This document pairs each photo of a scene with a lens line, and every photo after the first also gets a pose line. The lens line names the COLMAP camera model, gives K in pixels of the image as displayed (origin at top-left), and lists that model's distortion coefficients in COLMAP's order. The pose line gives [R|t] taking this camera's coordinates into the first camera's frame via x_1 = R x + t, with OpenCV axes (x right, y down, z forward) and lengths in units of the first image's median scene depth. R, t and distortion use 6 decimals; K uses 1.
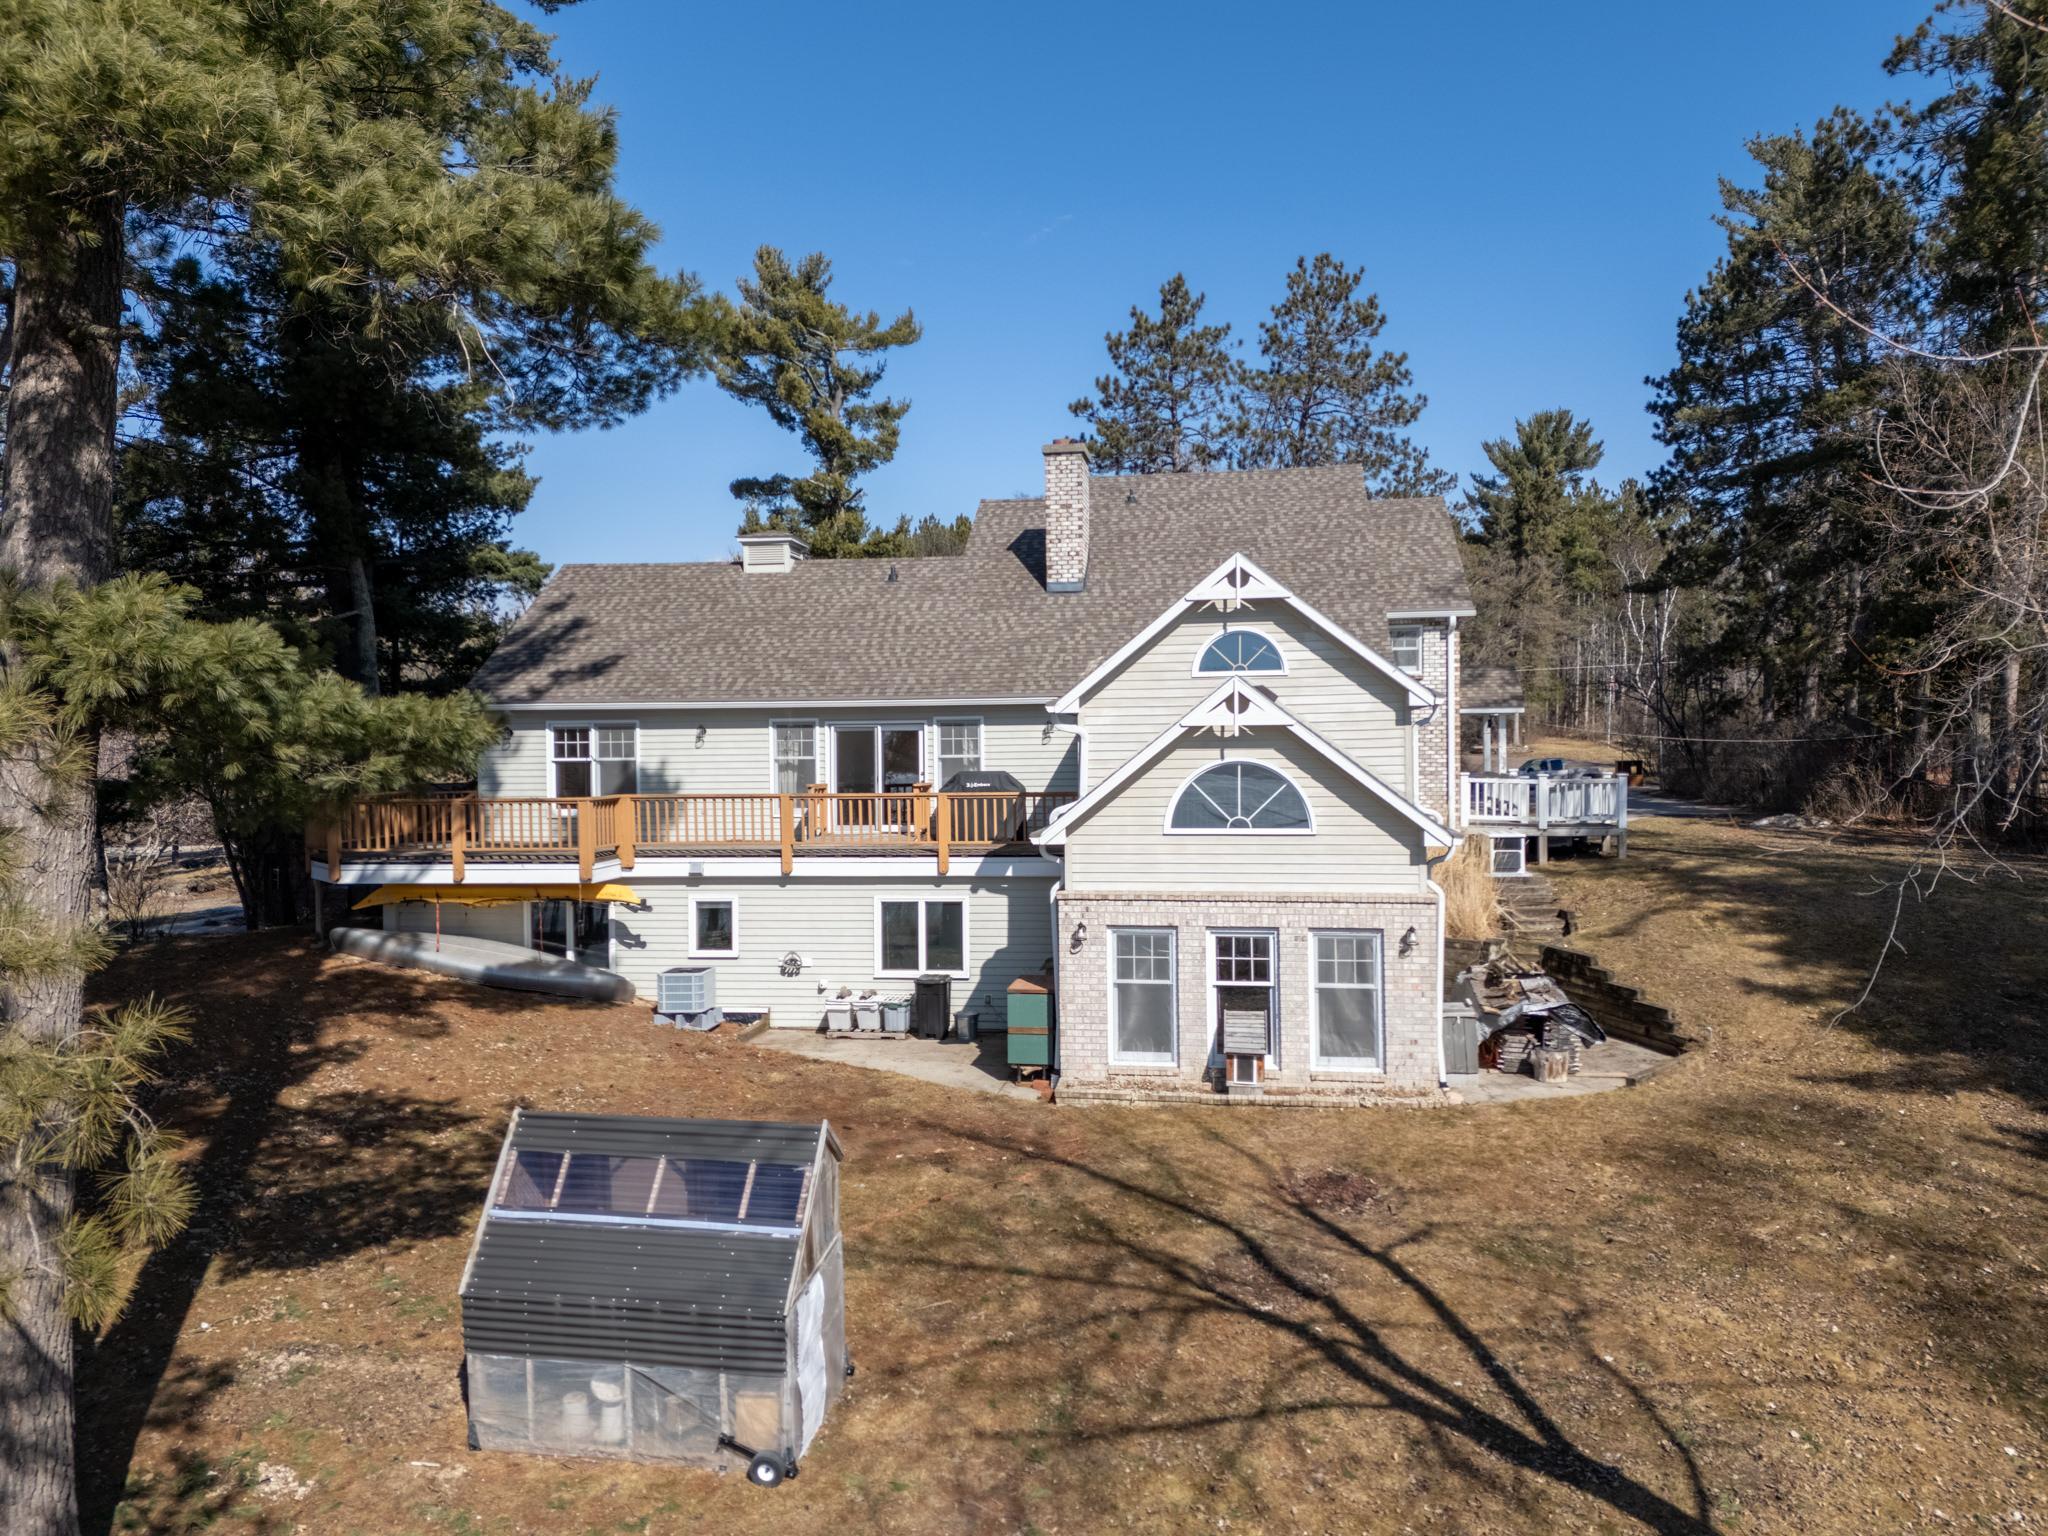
lens RADIAL K [[1497.9, 0, 1013.0], [0, 1497.9, 769.4], [0, 0, 1]] dist [0.073214, -0.065009]
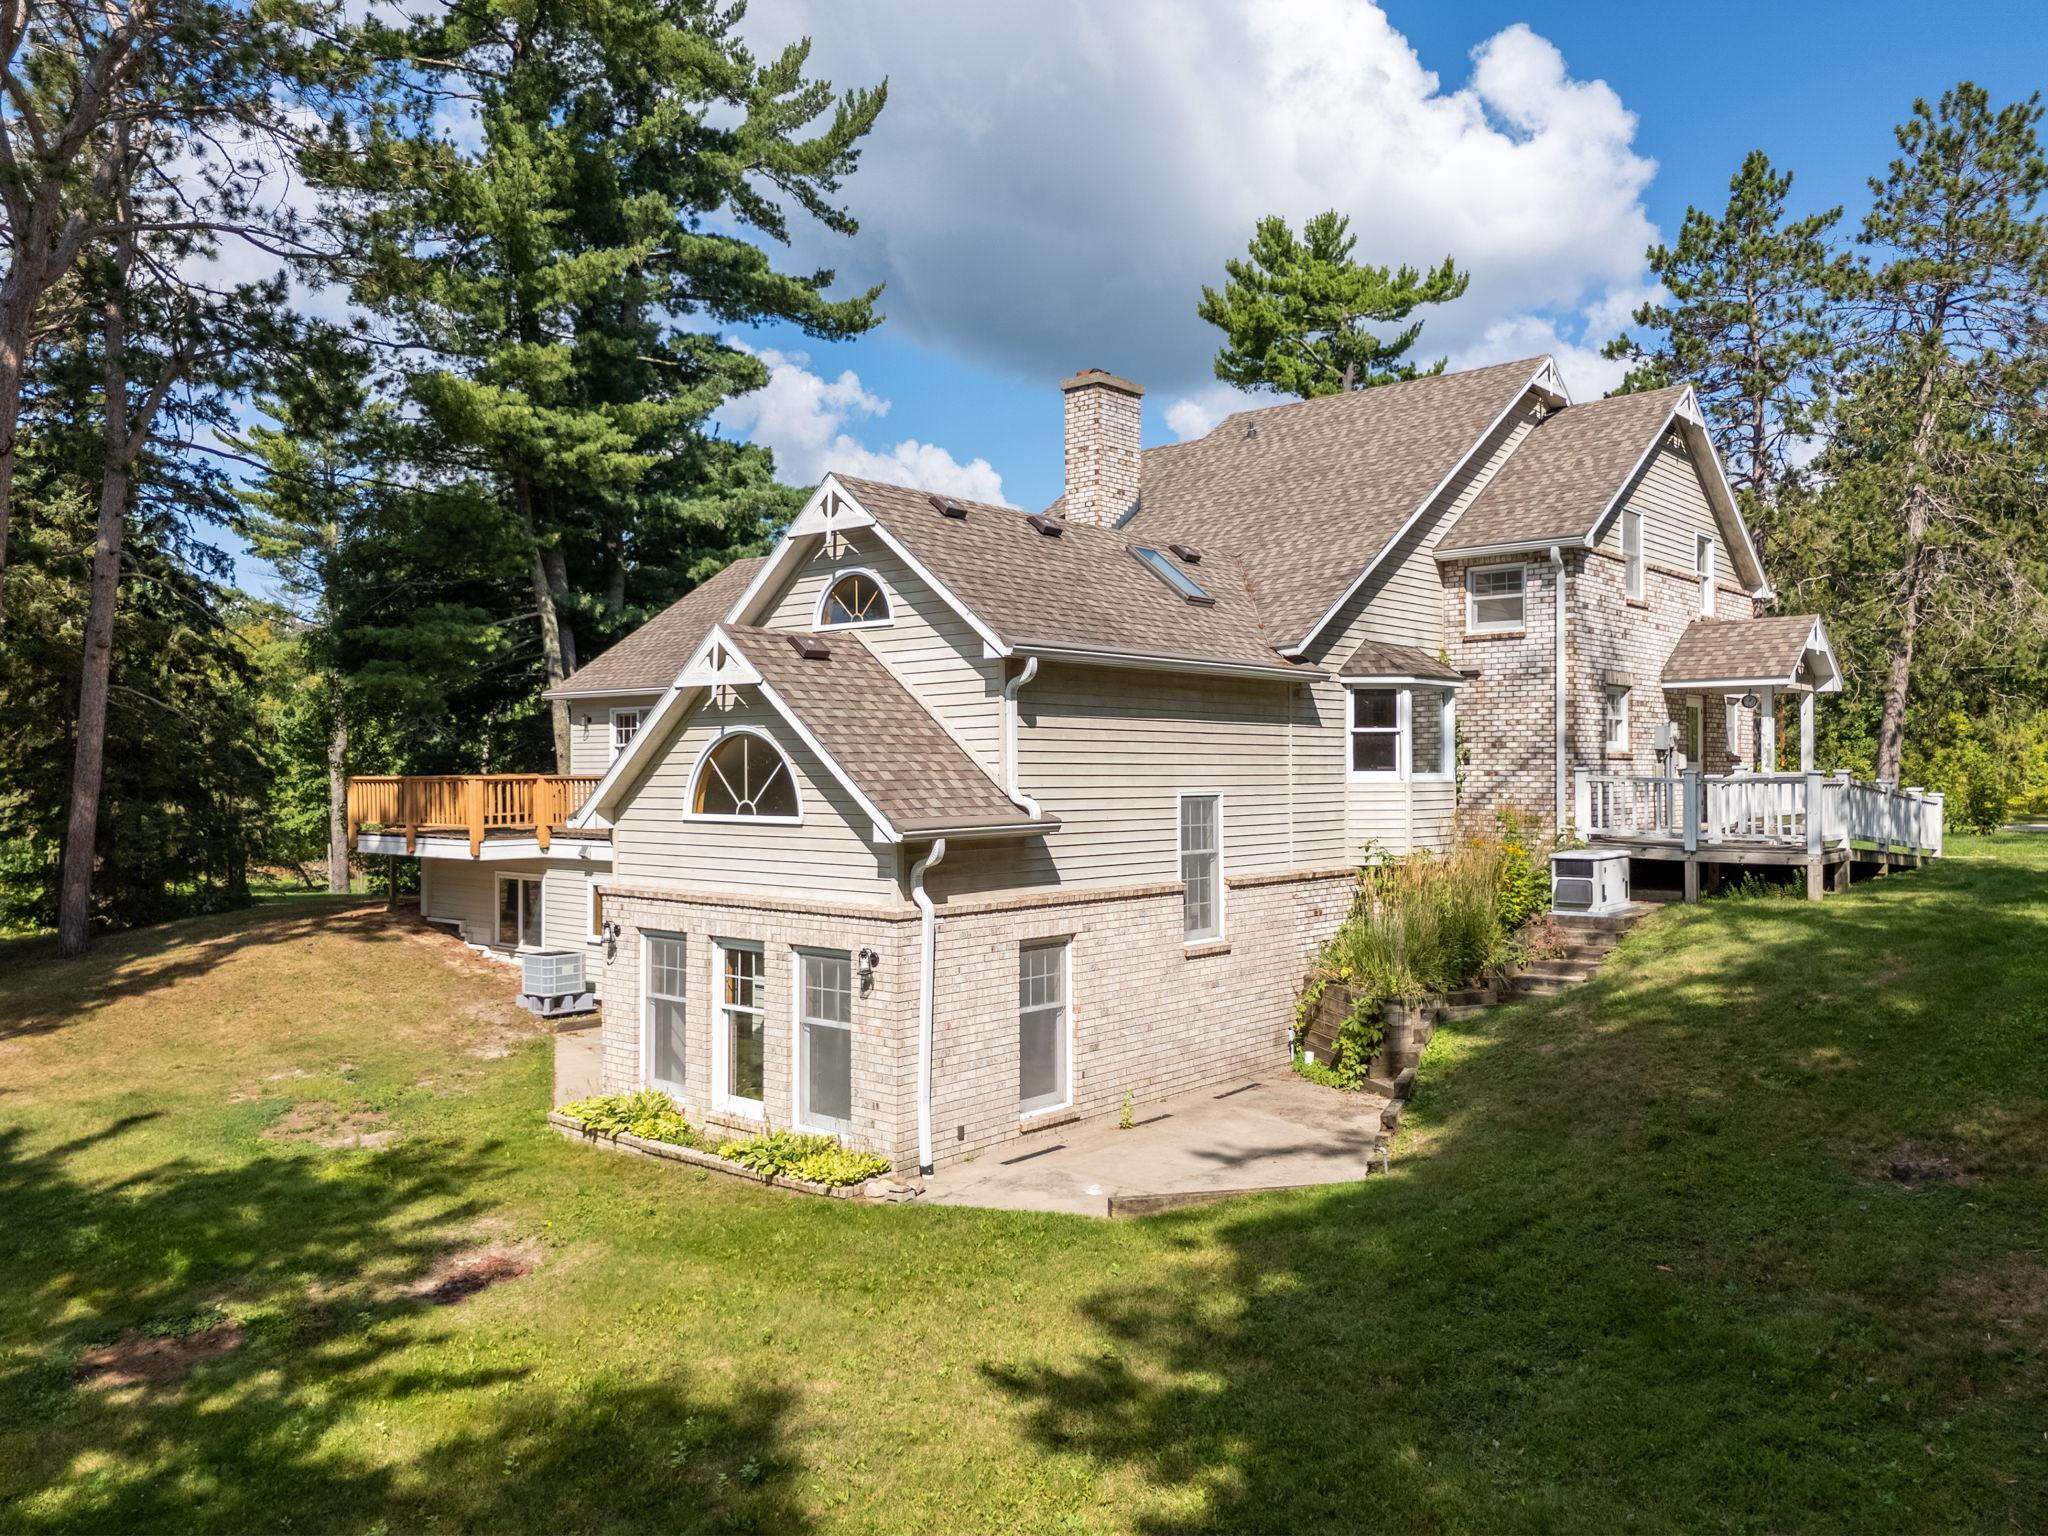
lens RADIAL K [[1497.9, 0, 1070.2], [0, 1497.9, 790.1], [0, 0, 1]] dist [0.073214, -0.065009]
pose [[0.847850, 0.016620, -0.529976, 0.581426], [-0.016276, 0.999853, 0.005318, 0.015285], [0.529987, 0.004116, 0.847996, 0.330236]]
